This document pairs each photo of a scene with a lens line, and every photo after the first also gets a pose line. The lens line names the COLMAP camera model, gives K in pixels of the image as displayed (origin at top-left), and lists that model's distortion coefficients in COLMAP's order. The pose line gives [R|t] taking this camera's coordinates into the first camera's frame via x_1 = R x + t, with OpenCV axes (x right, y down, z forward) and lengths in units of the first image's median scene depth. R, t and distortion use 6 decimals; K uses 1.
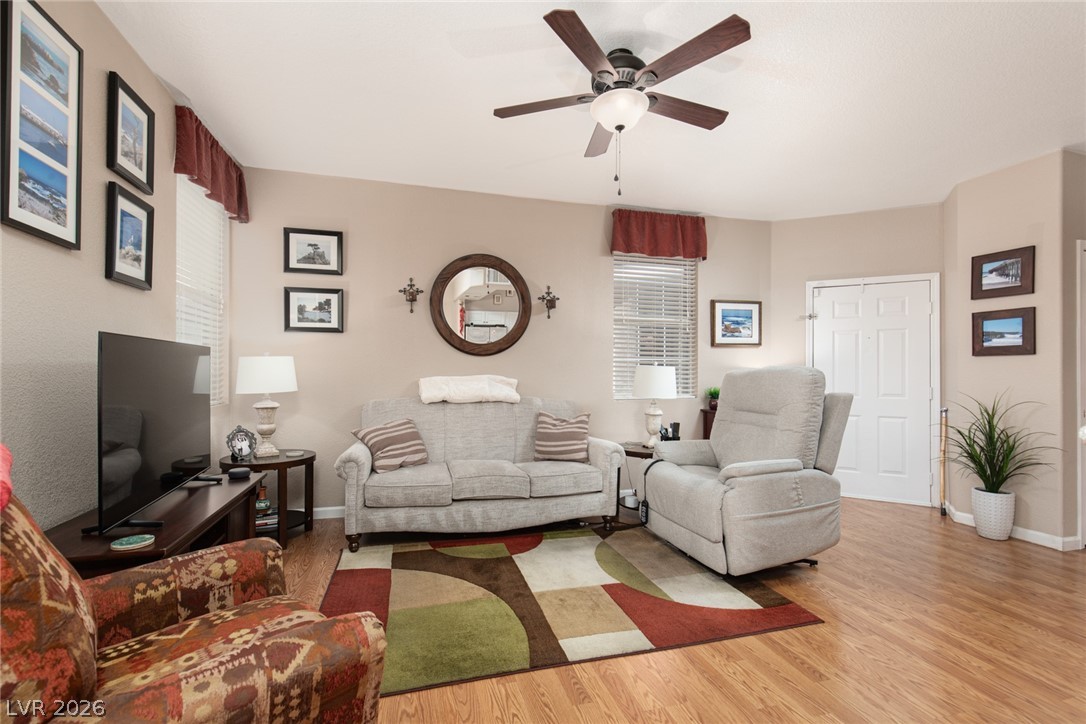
lens RADIAL K [[502.0, 0, 531.8], [0, 502.0, 367.0], [0, 0, 1]] dist [0.010976, -0.003190]
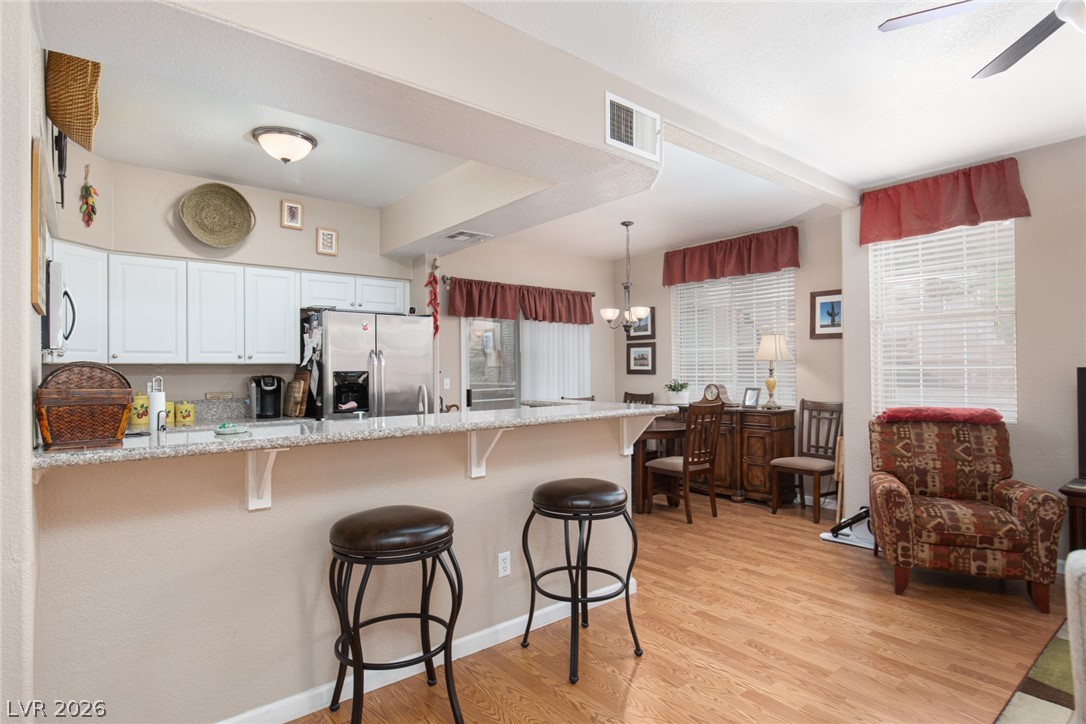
lens RADIAL K [[594.2, 0, 527.8], [0, 594.2, 364.2], [0, 0, 1]] dist [0.001411, -0.002678]
pose [[-0.924044, -0.001686, -0.382283, 0.773363], [0.005383, 0.999834, -0.017421, -0.023322], [0.382249, -0.018156, -0.923881, 0.940103]]
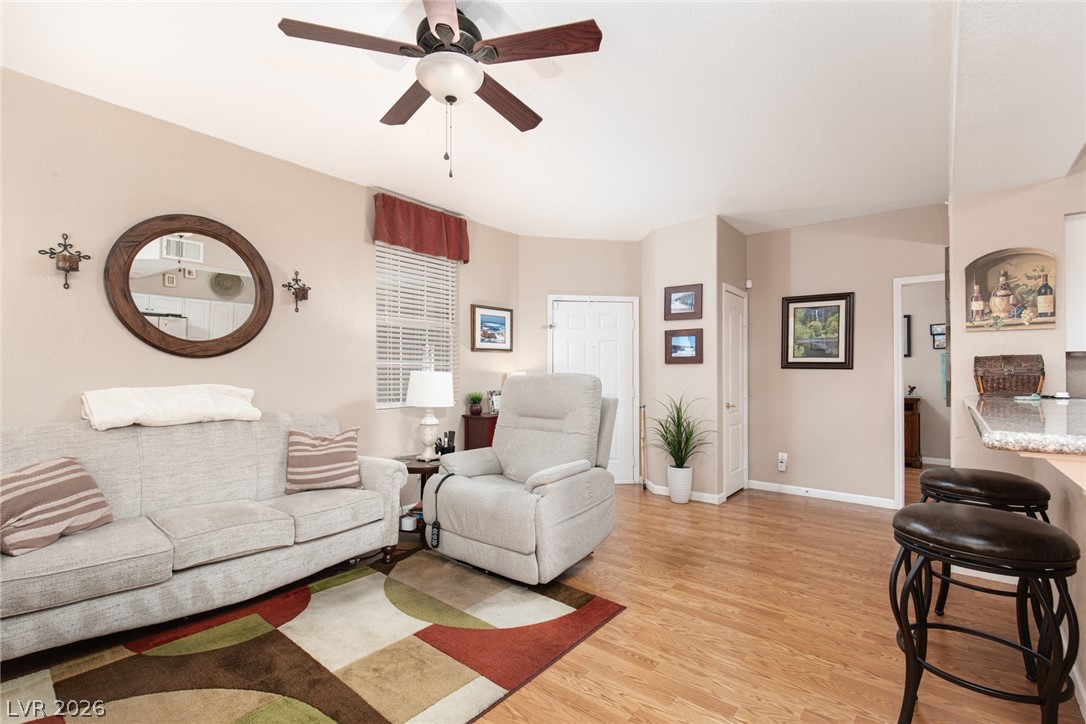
lens RADIAL K [[502.0, 0, 553.2], [0, 502.0, 367.9], [0, 0, 1]] dist [0.010976, -0.003190]
pose [[0.811972, 0.003169, 0.583688, -0.124135], [-0.003416, 0.999994, -0.000677, -0.010074], [-0.583687, -0.001444, 0.811978, 0.131388]]
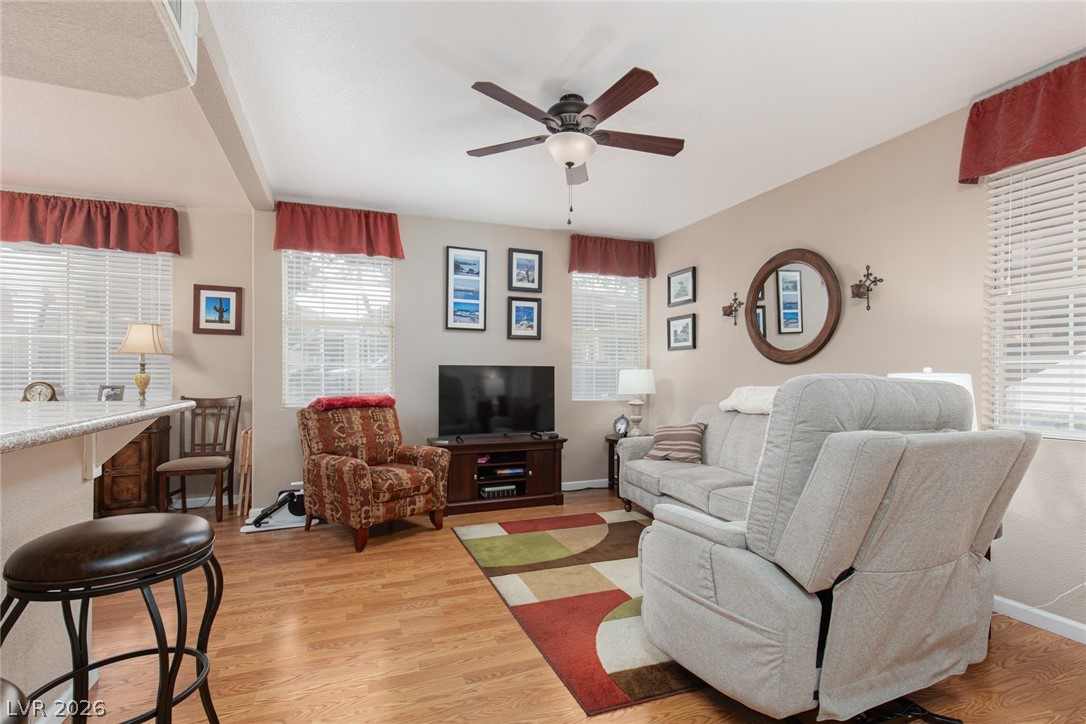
lens RADIAL K [[502.0, 0, 562.6], [0, 502.0, 376.0], [0, 0, 1]] dist [0.010976, -0.003190]
pose [[0.124808, -0.001676, -0.992180, 0.855477], [0.003991, 0.999991, -0.001188, -0.001315], [0.992173, -0.003812, 0.124813, 0.562543]]
